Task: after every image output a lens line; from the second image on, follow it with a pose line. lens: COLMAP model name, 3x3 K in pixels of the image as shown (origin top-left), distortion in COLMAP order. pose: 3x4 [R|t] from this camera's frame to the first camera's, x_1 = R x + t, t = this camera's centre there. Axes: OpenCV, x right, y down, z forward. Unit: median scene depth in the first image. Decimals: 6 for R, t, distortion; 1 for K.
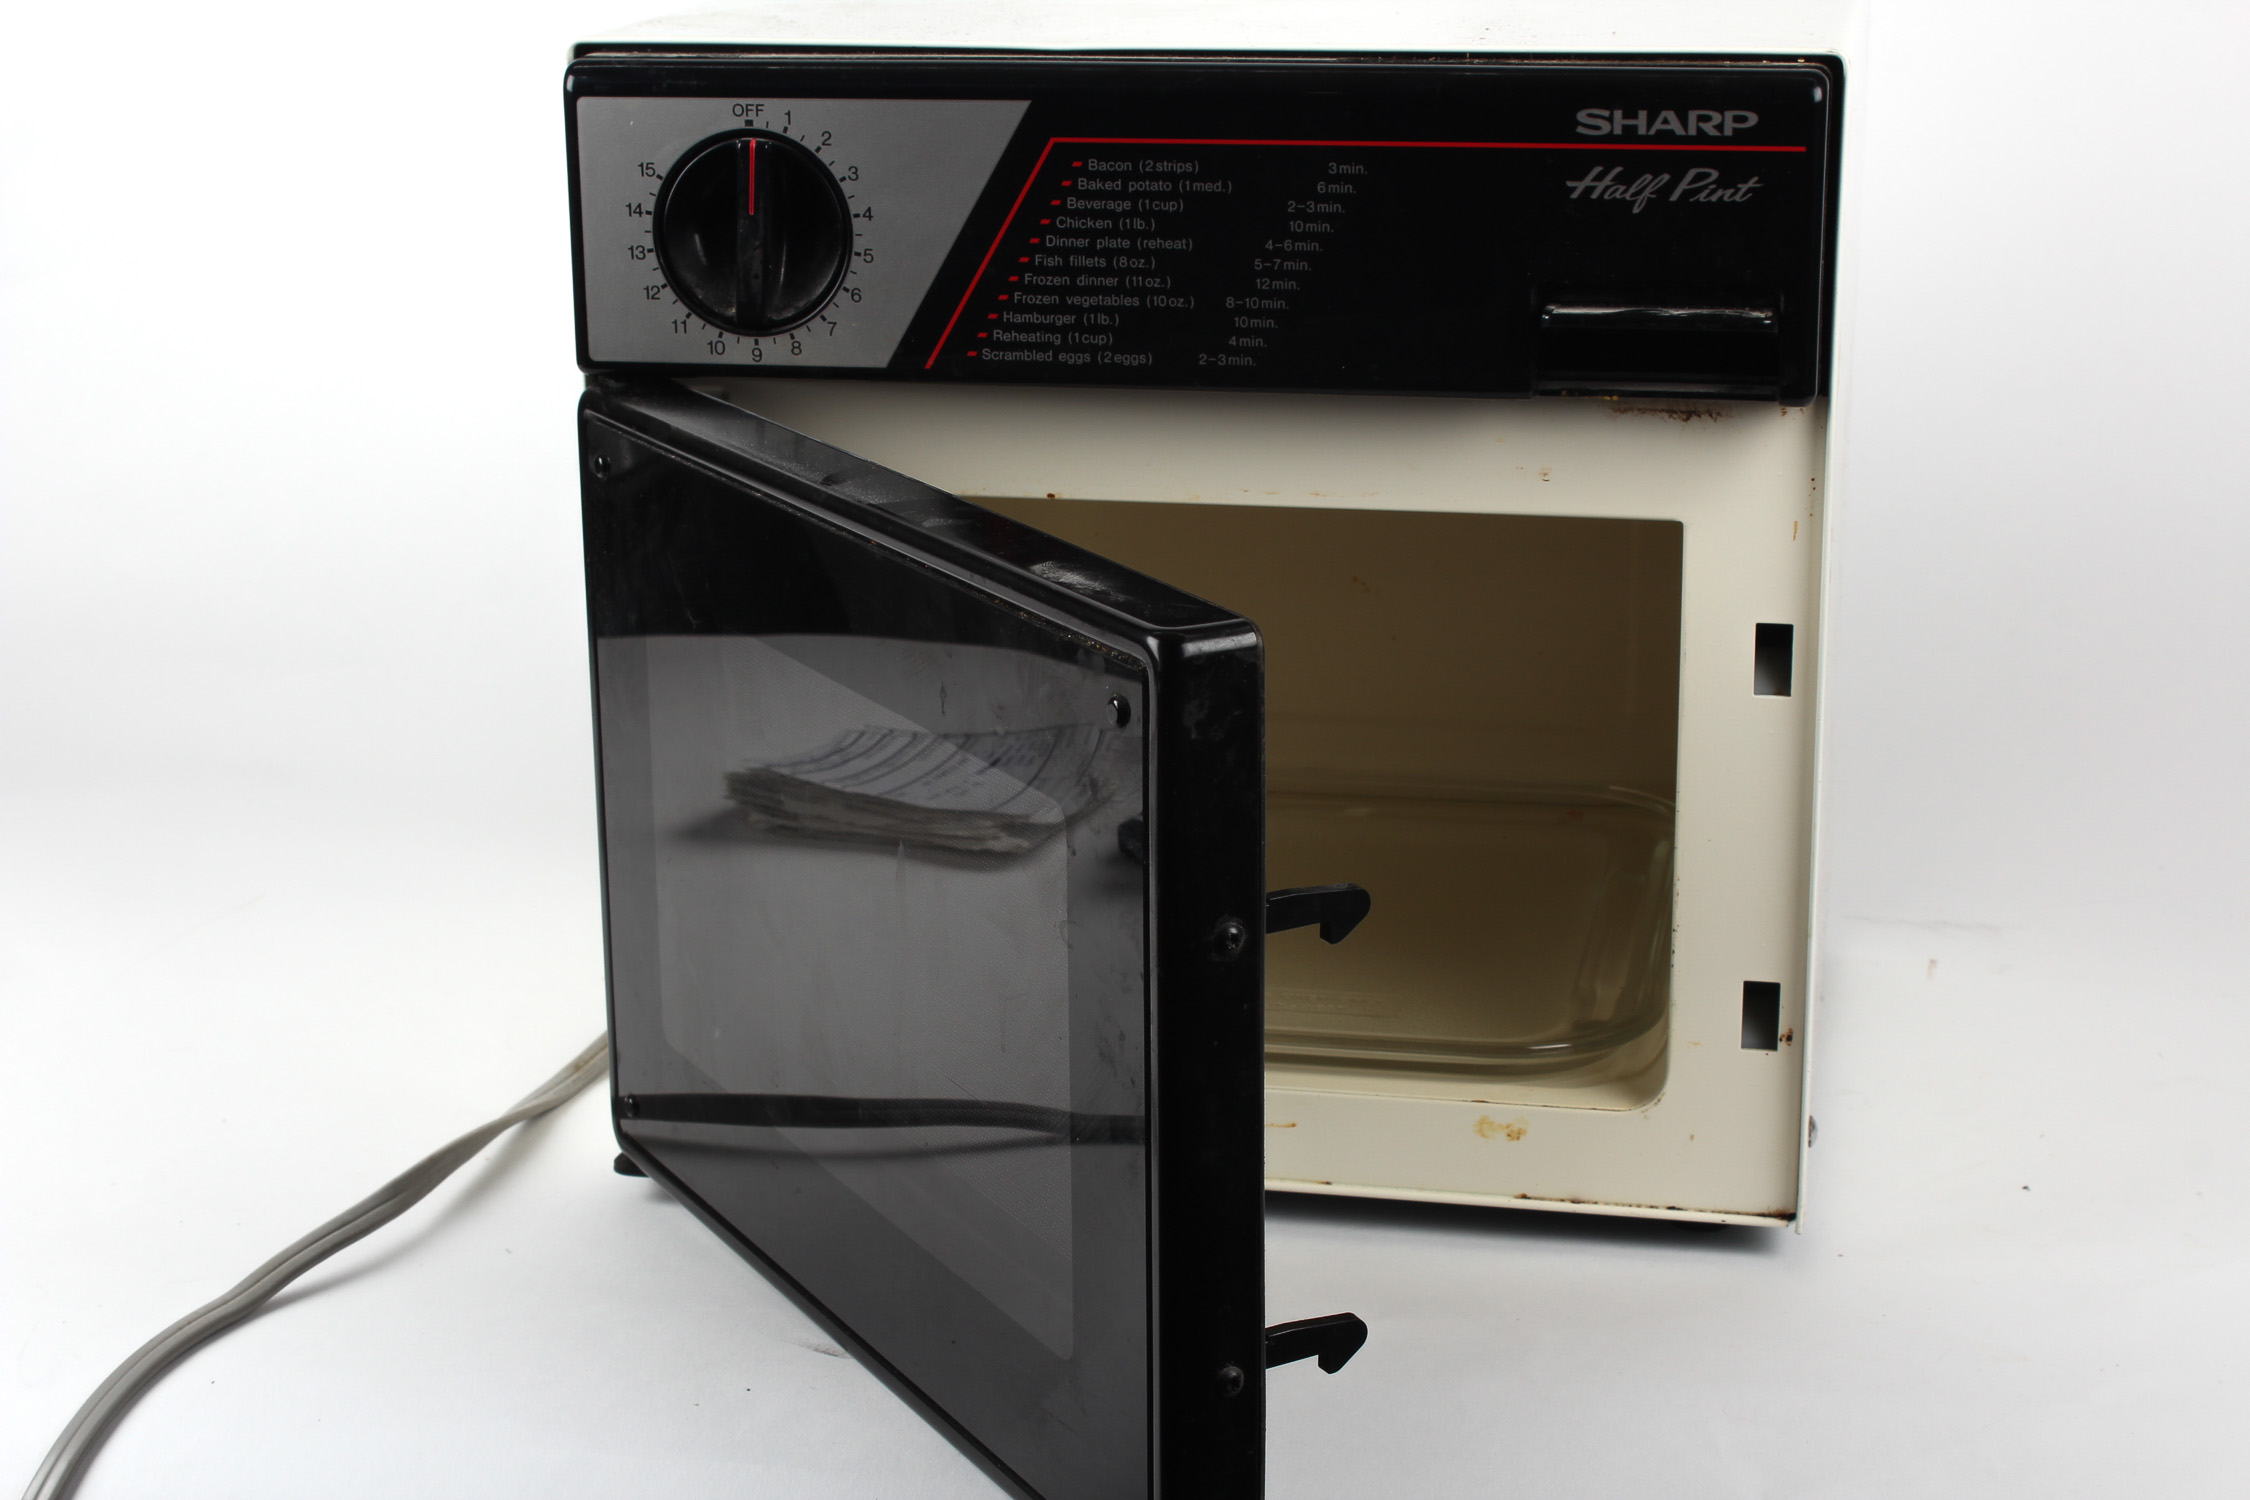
lens RADIAL K [[3822.8, 0, 1125.0], [0, 3822.8, 750.0], [0, 0, 1]] dist [-0.032075, 0.026359]
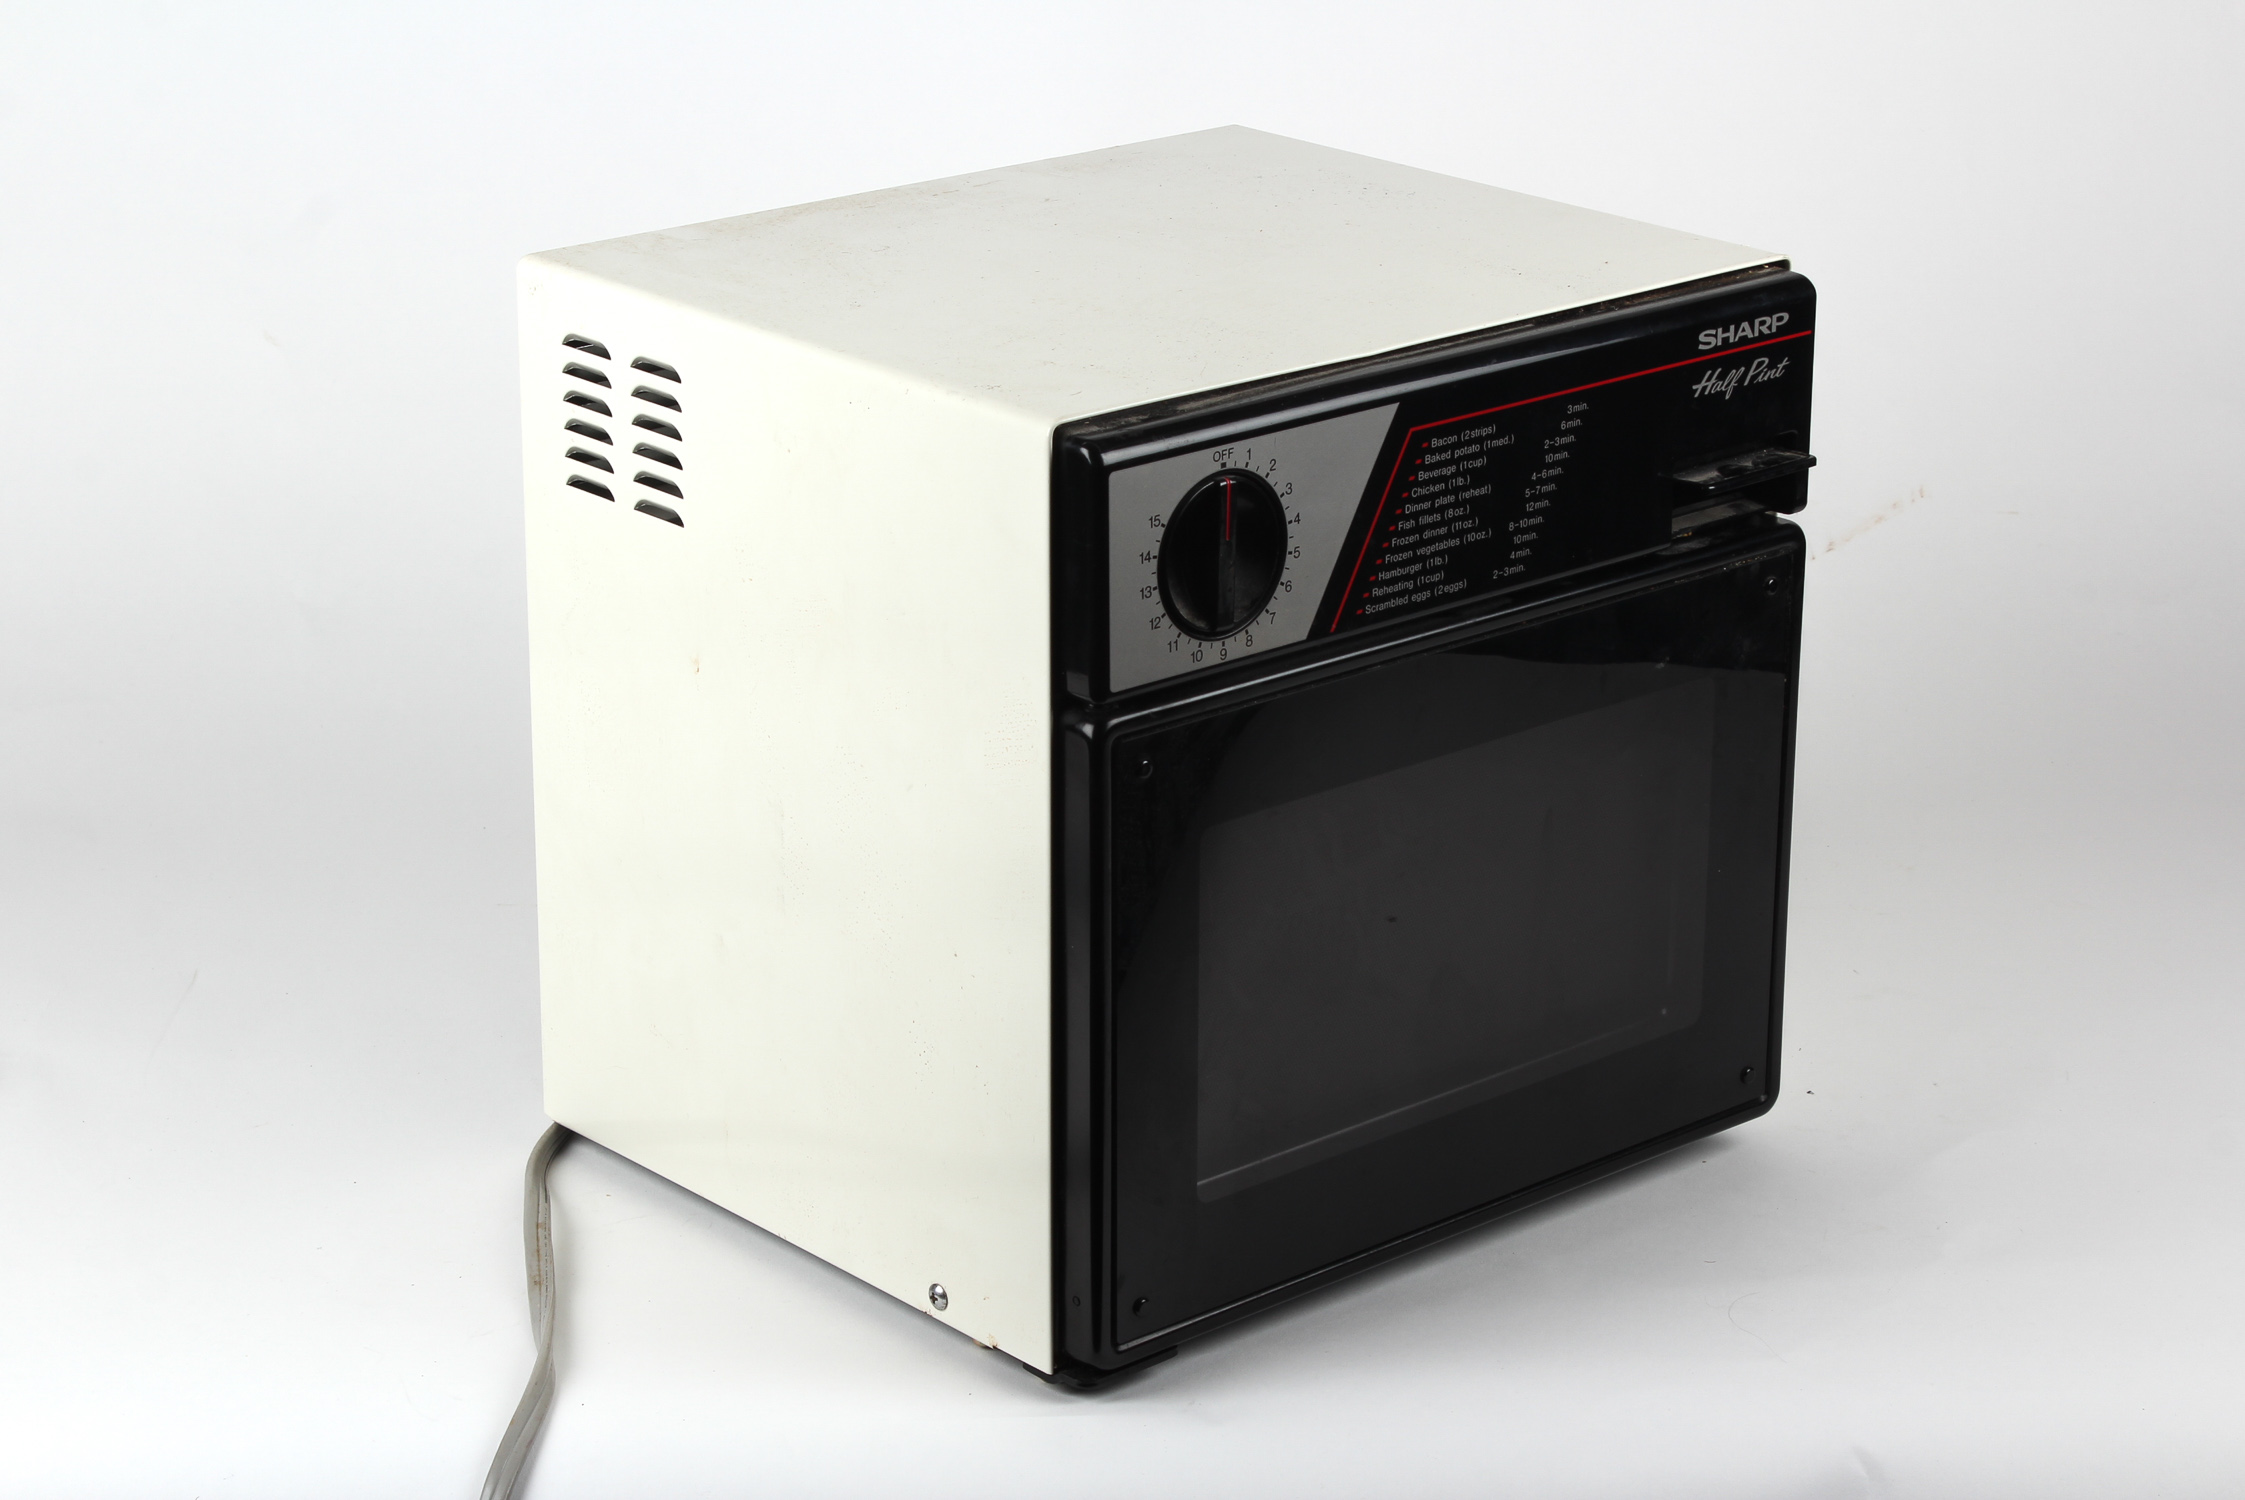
lens RADIAL K [[5022.8, 0, 1122.5], [0, 5022.8, 750.0], [0, 0, 1]] dist [-0.013973, -0.104878]
pose [[0.600419, -0.249483, 0.759773, -1.331403], [0.210145, 0.965922, 0.151105, -0.323298], [-0.771580, 0.068936, 0.632386, 0.047944]]
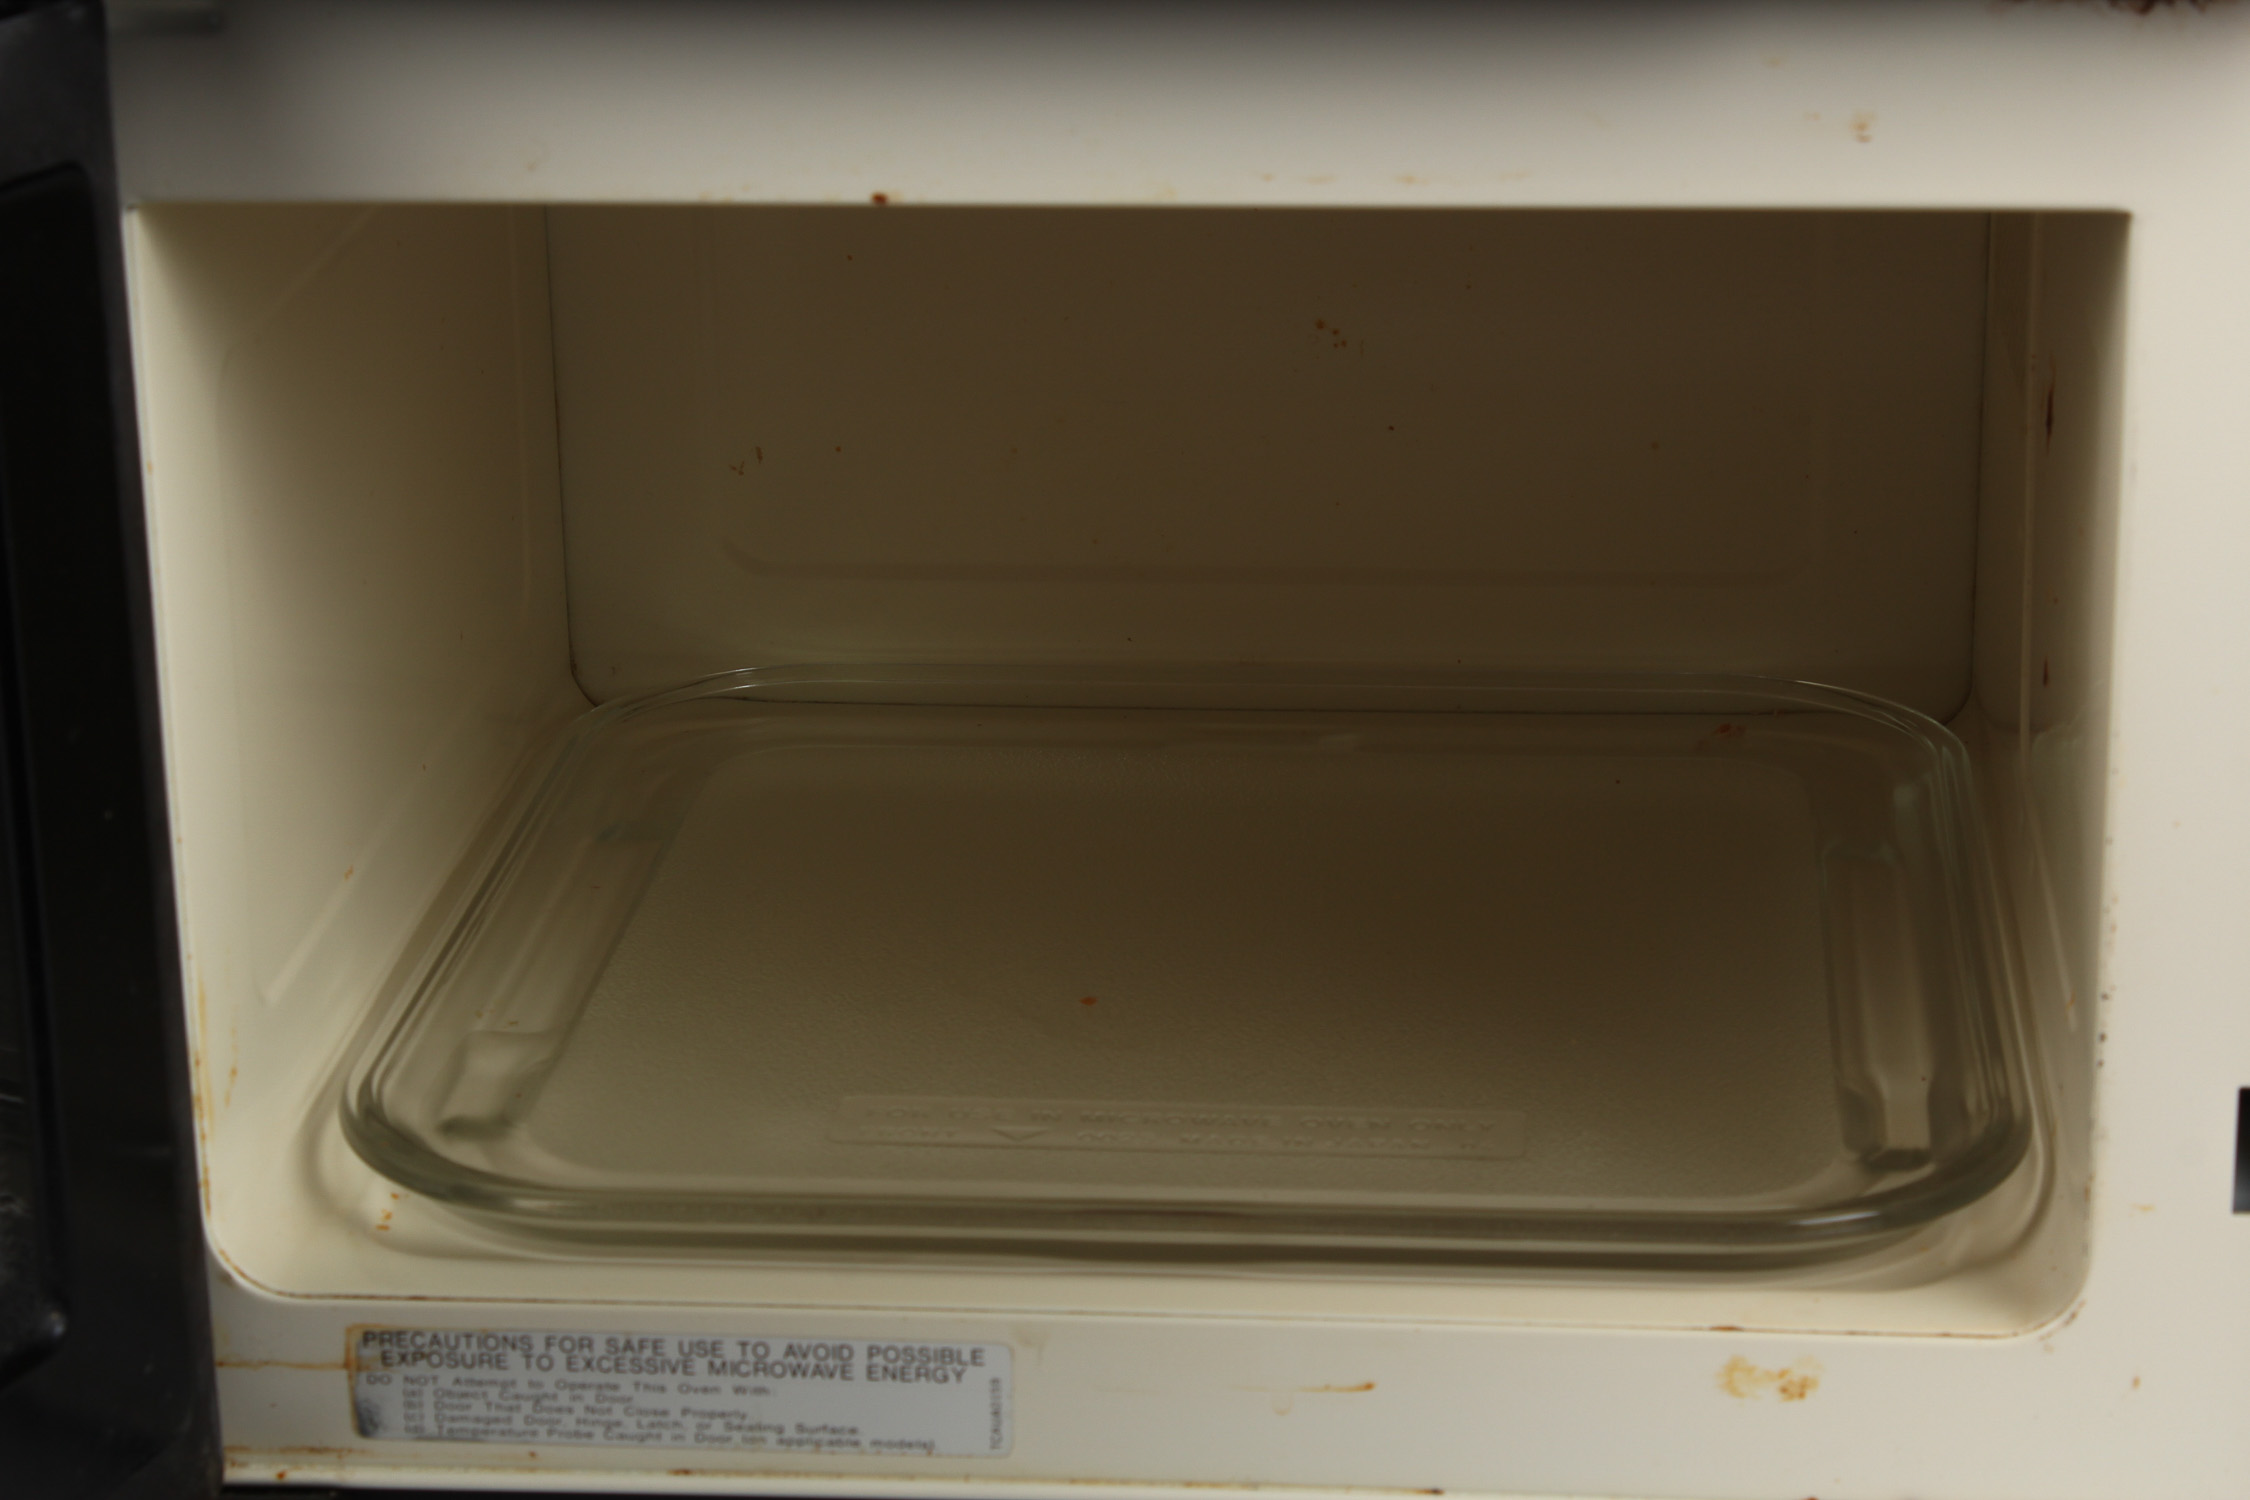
lens RADIAL K [[5281.6, 0, 1125.0], [0, 5281.6, 750.0], [0, 0, 1]] dist [0.039806, 0.320404]
pose [[0.994023, -0.040852, 0.101240, -0.063865], [0.036249, 0.998242, 0.046901, -0.026281], [-0.102978, -0.042951, 0.993756, 0.309796]]
